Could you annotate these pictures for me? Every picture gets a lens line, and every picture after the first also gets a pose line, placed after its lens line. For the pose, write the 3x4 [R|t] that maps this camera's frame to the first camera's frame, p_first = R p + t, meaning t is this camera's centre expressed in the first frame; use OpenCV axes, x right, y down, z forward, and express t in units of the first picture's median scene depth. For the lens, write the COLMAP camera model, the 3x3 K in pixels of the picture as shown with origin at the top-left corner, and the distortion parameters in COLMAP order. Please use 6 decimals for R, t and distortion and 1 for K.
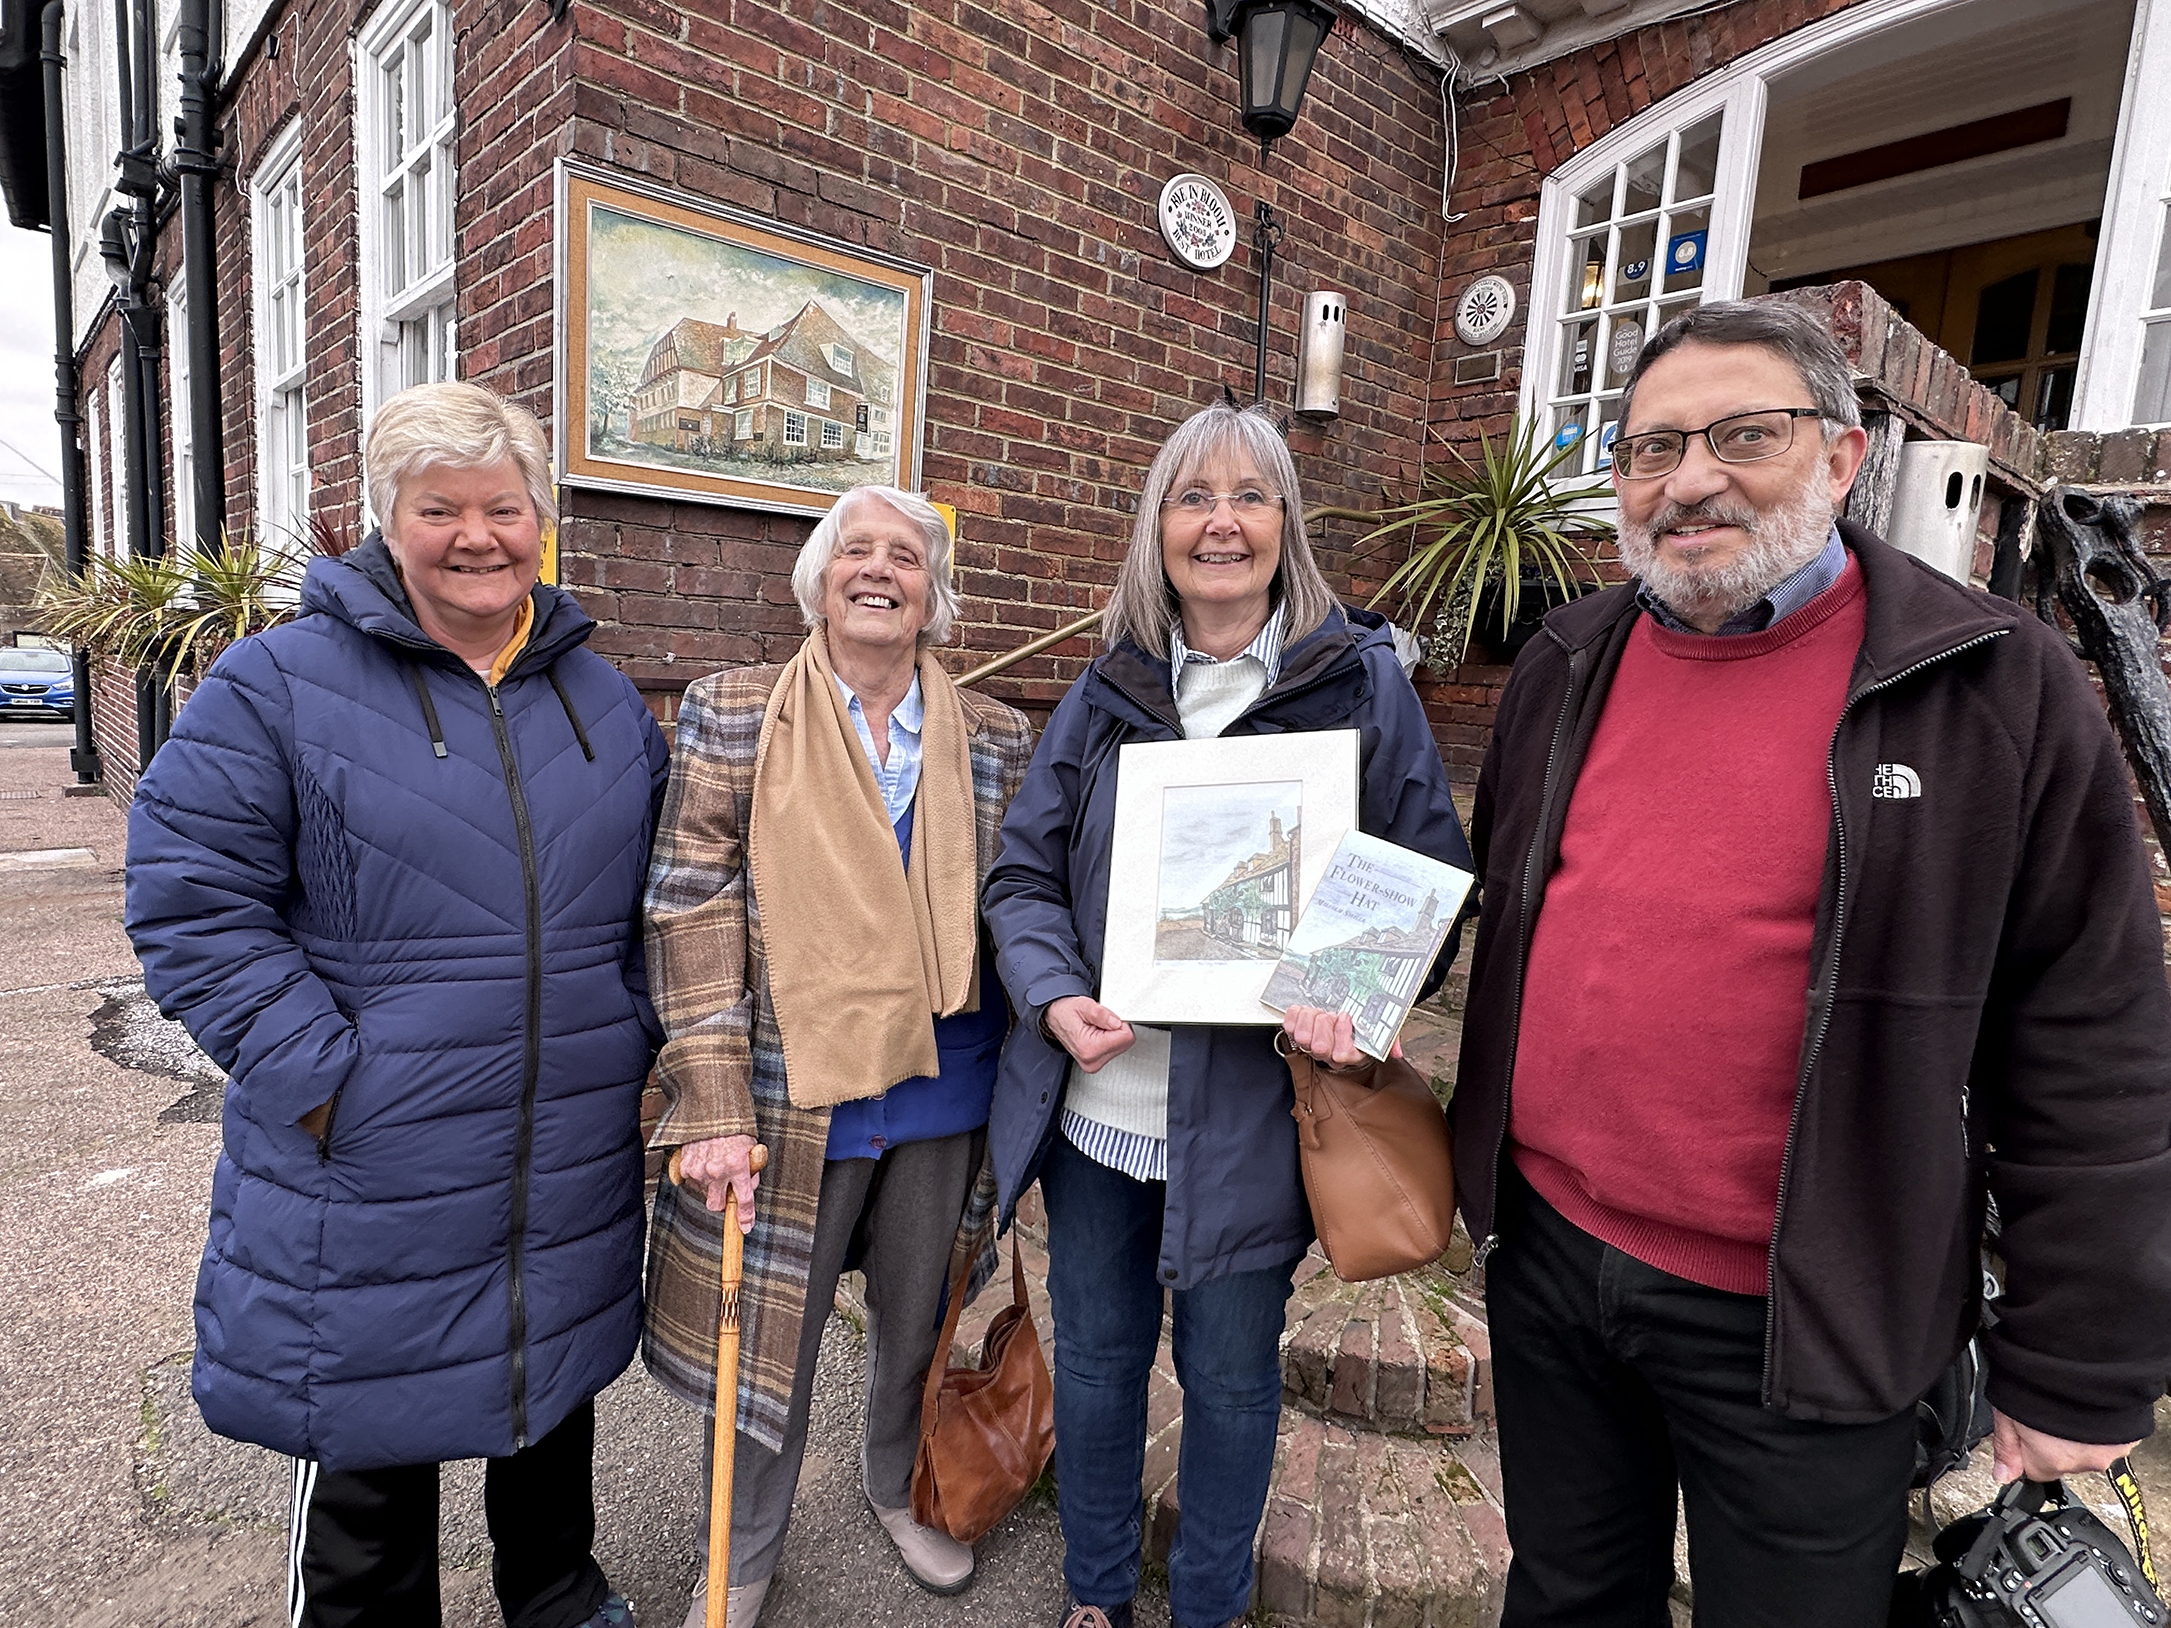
lens RADIAL K [[1219.3, 0, 1093.8], [0, 1219.3, 820.9], [0, 0, 1]] dist [-0.001462, 0.001299]
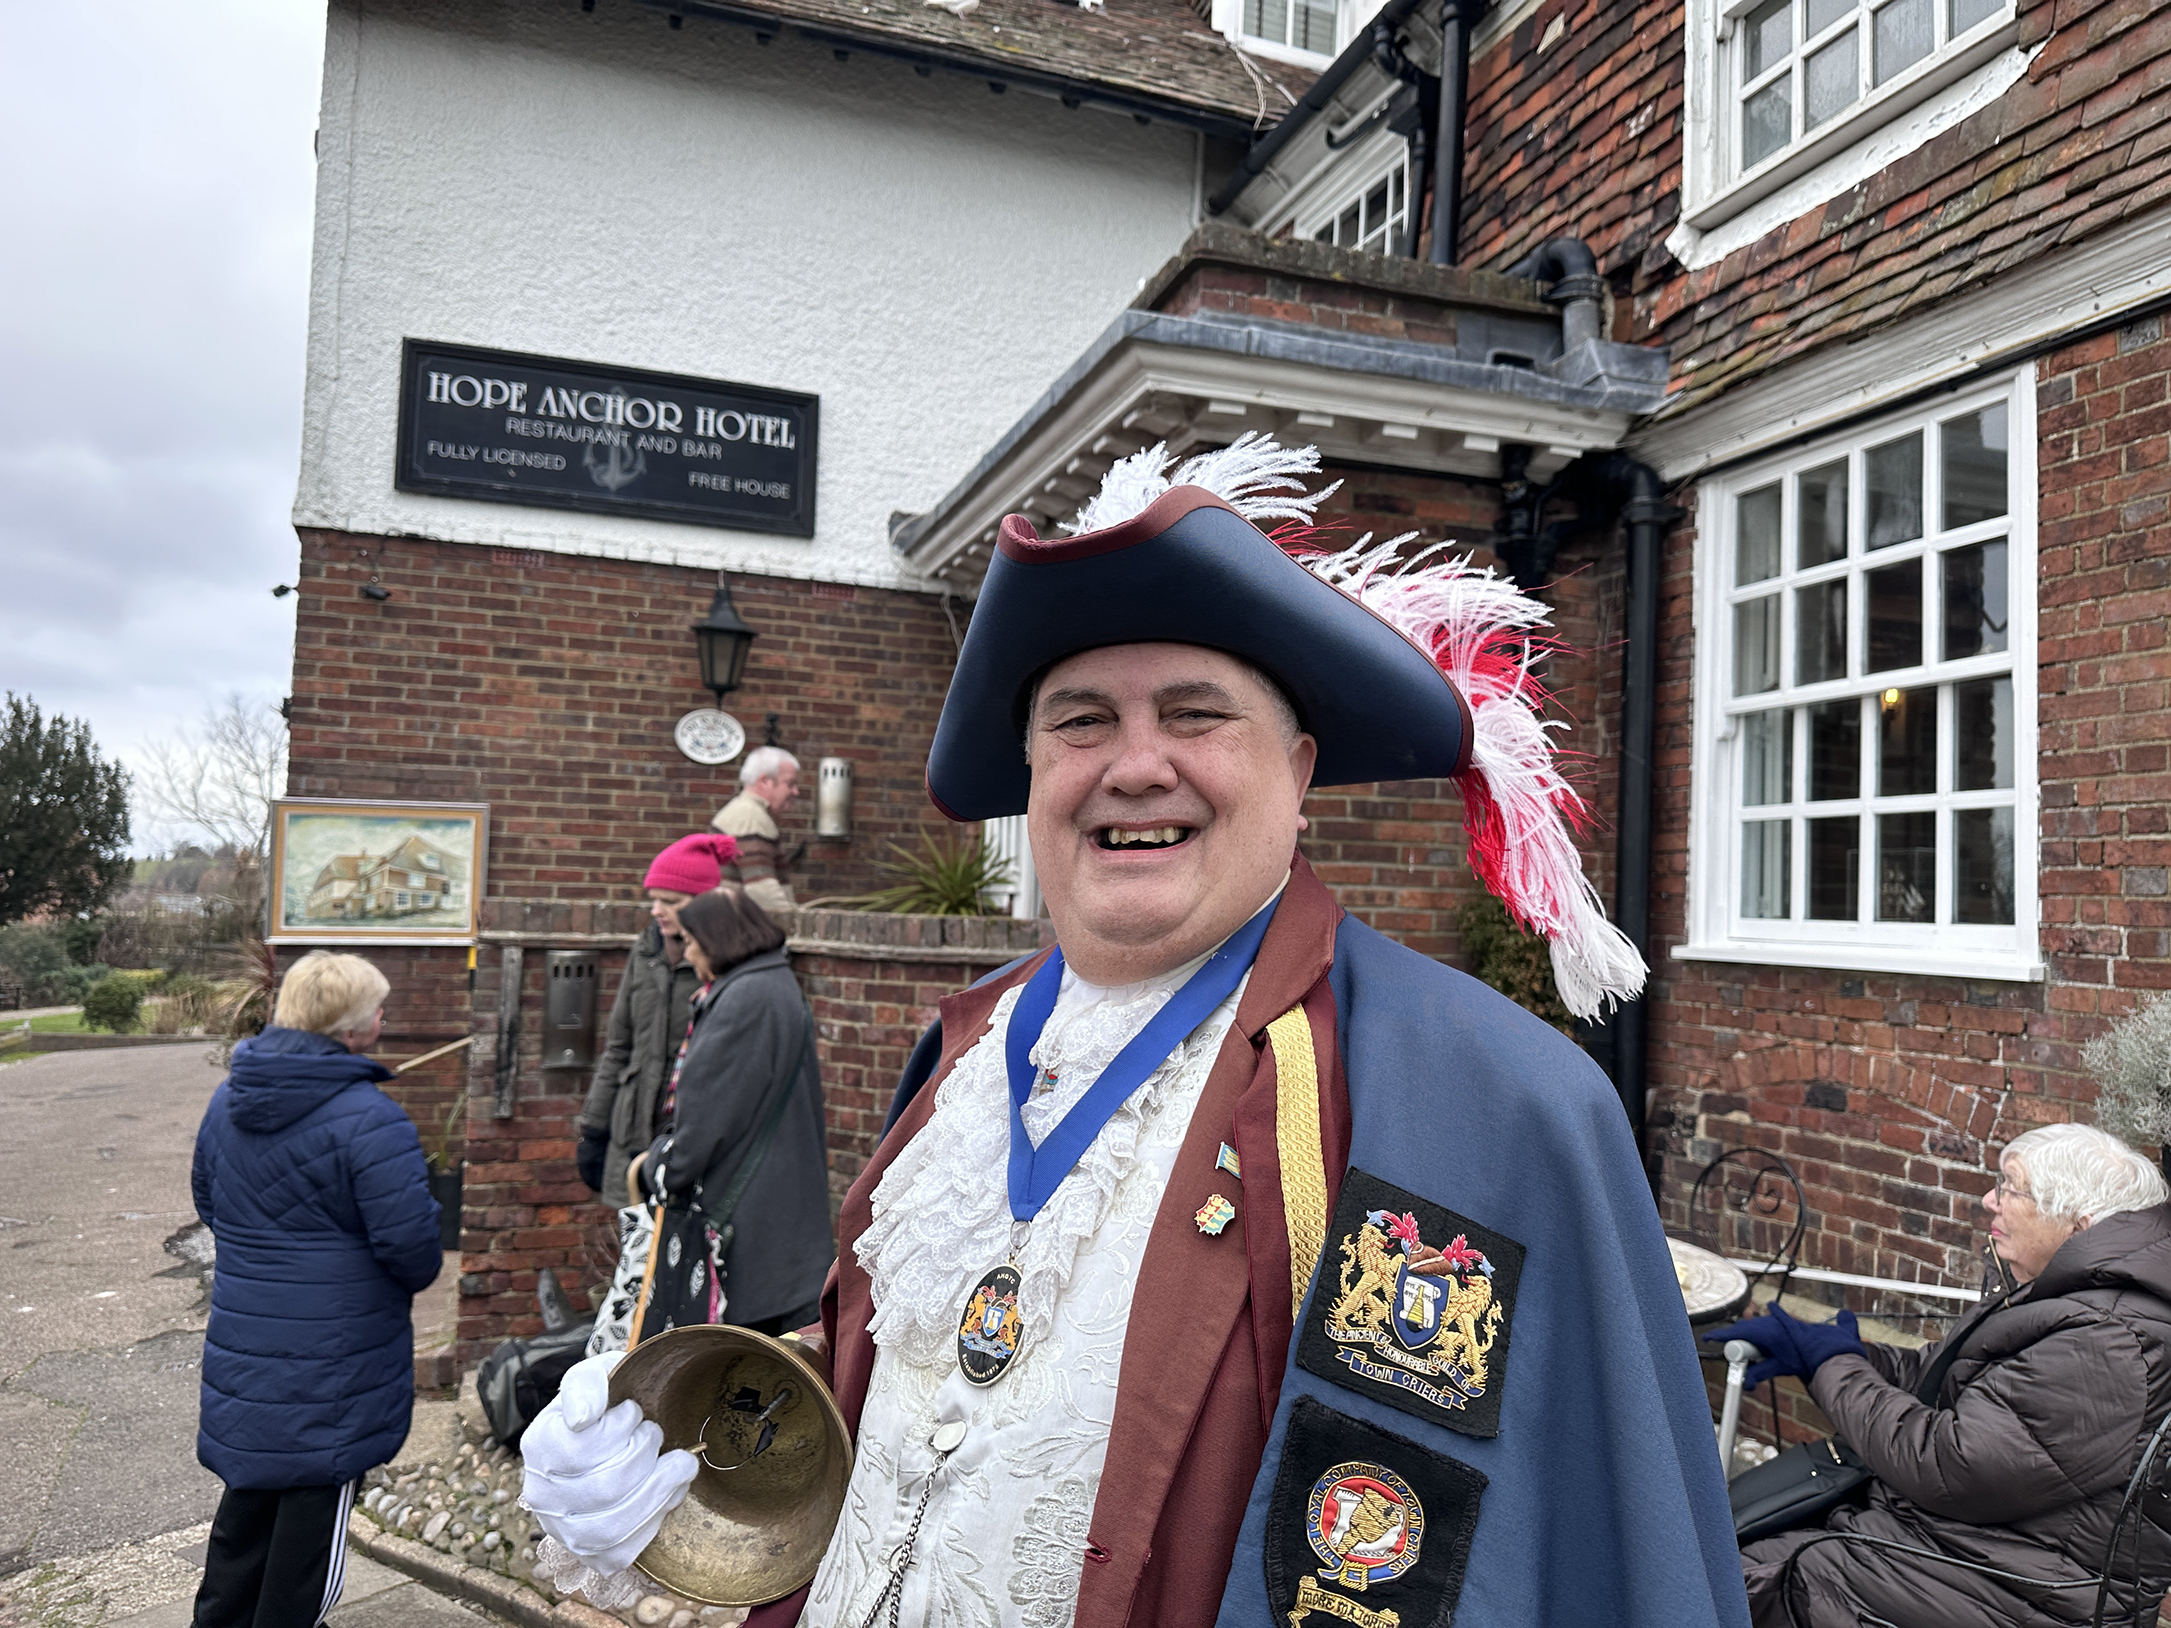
lens RADIAL K [[1546.2, 0, 1092.7], [0, 1546.2, 827.0], [0, 0, 1]] dist [0.033299, -0.039521]
pose [[0.932199, -0.048033, -0.358745, 1.300101], [-0.022050, 0.981778, -0.188748, 0.002364], [0.361274, 0.183861, 0.914153, -0.677052]]
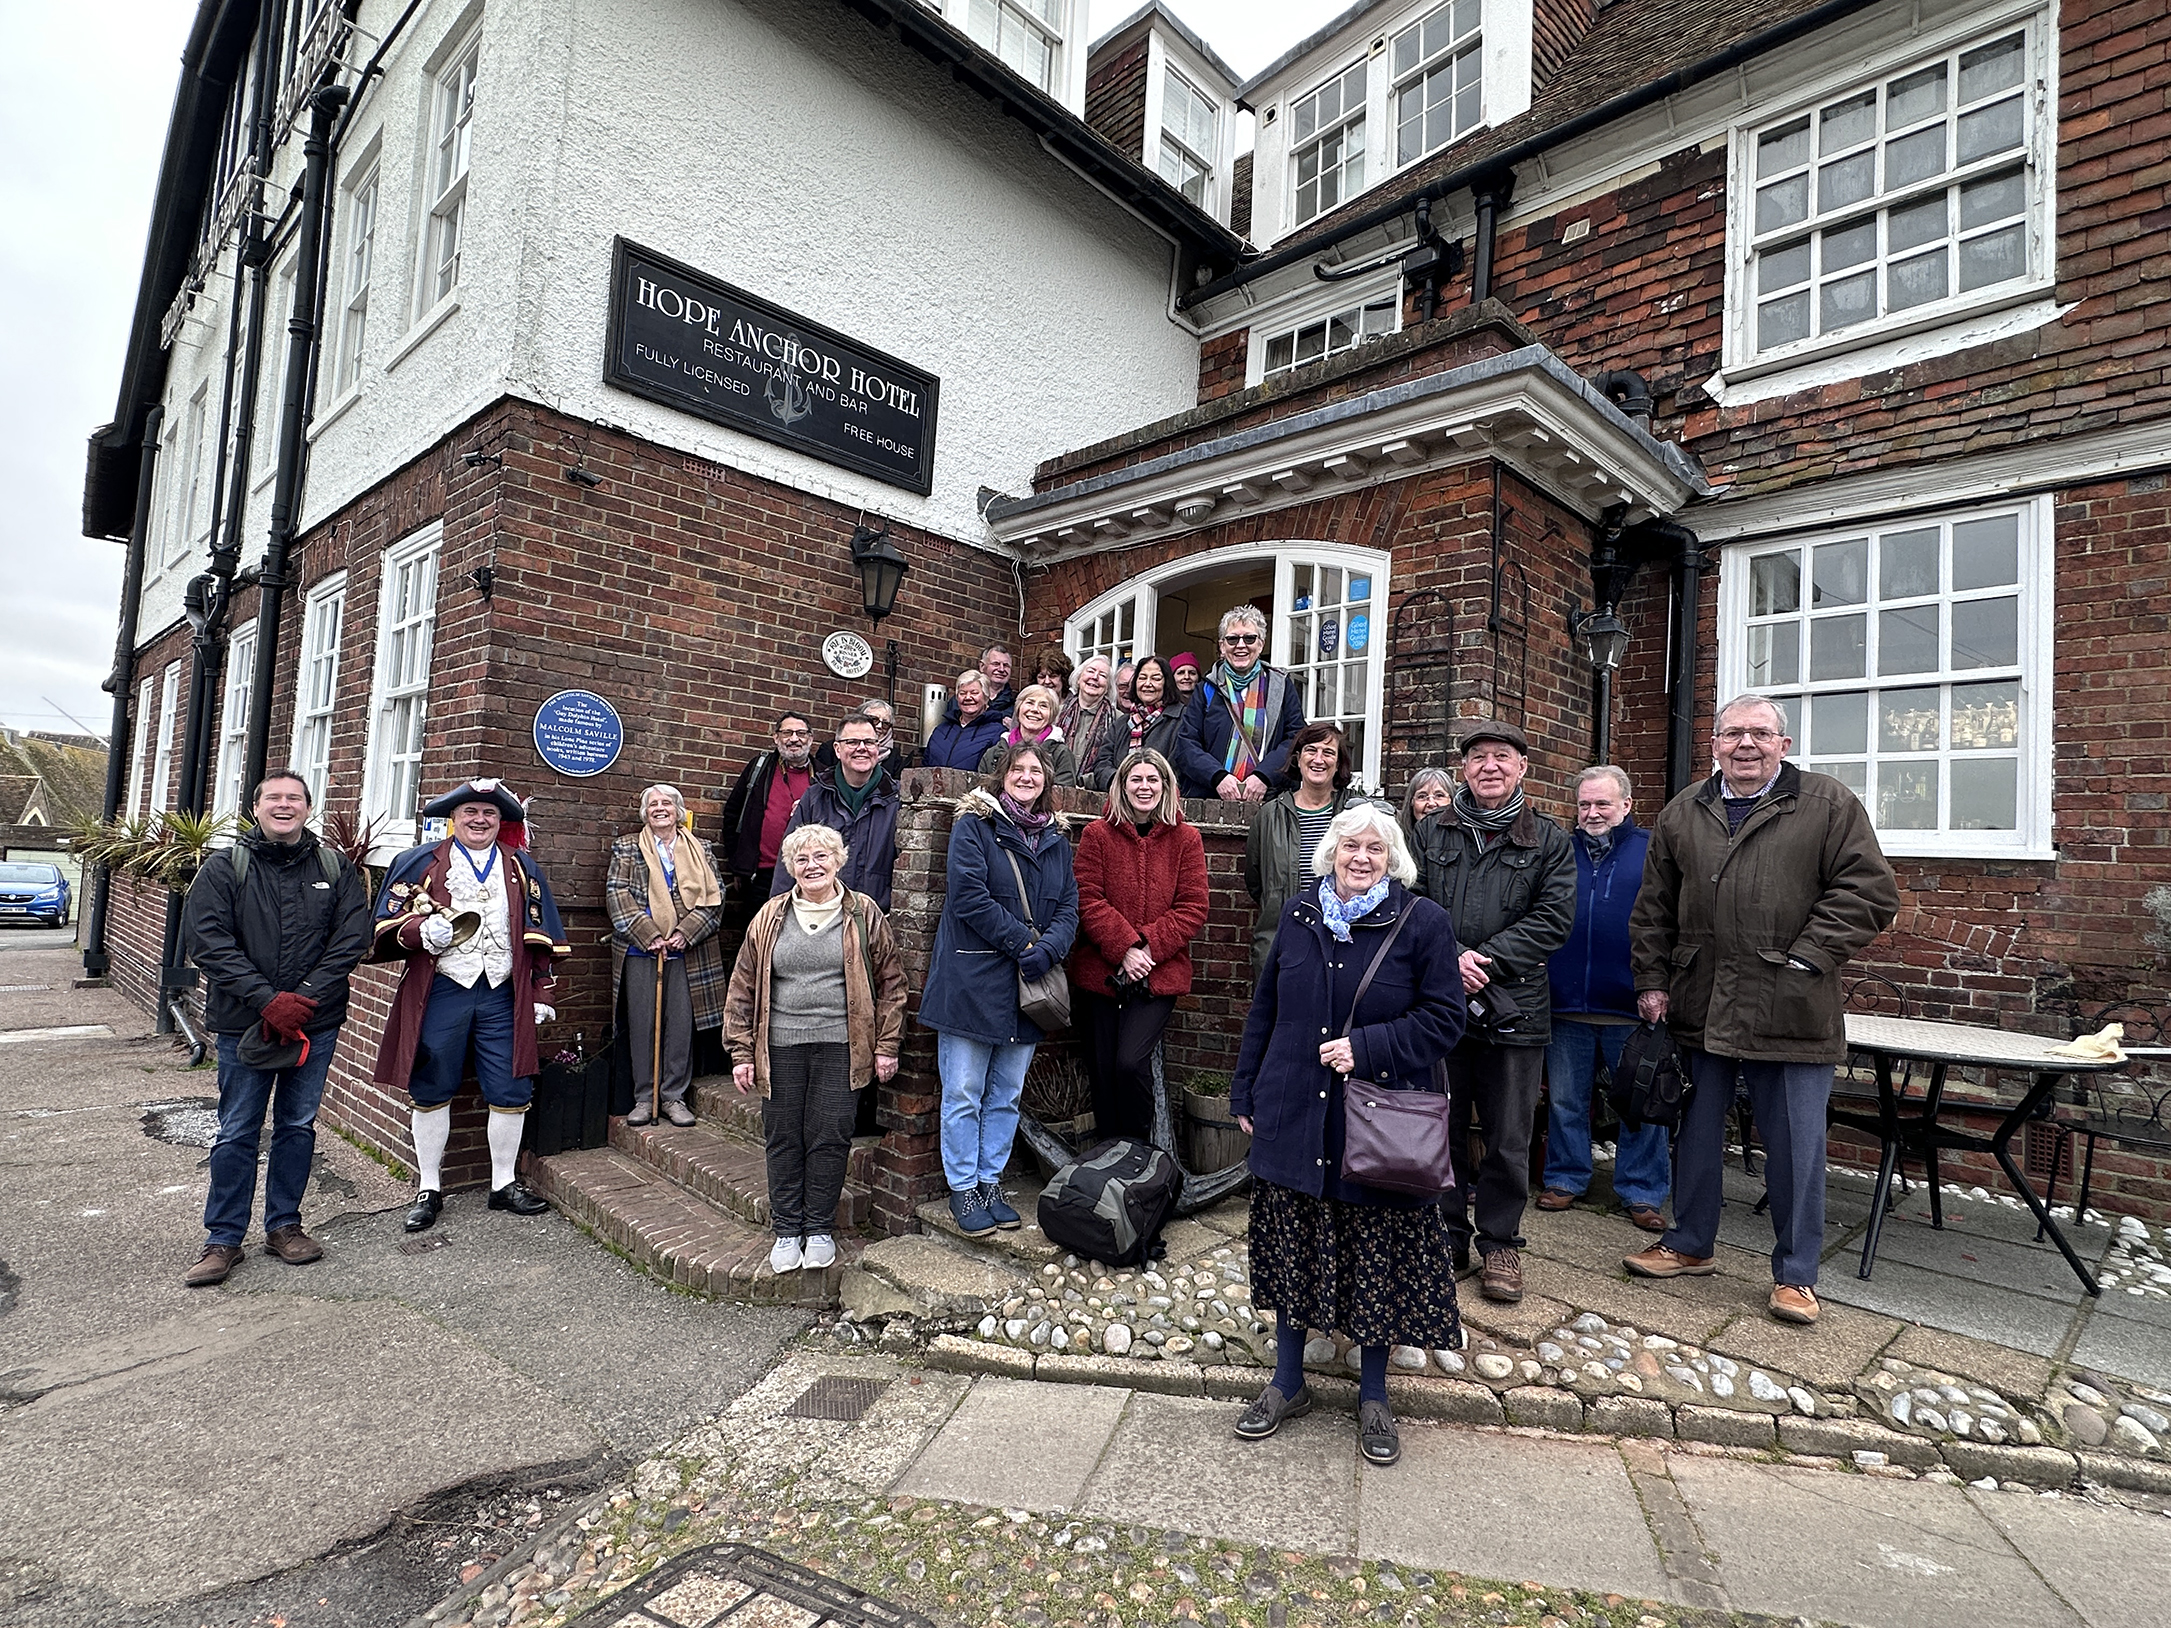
lens RADIAL K [[1098.5, 0, 1085.5], [0, 1098.5, 814.0], [0, 0, 1]] dist [0.001187, 0.001901]
pose [[0.997698, 0.000563, 0.067818, 0.336533], [0.011463, 0.984177, -0.176818, 0.048118], [-0.066844, 0.177188, 0.981904, -0.630565]]
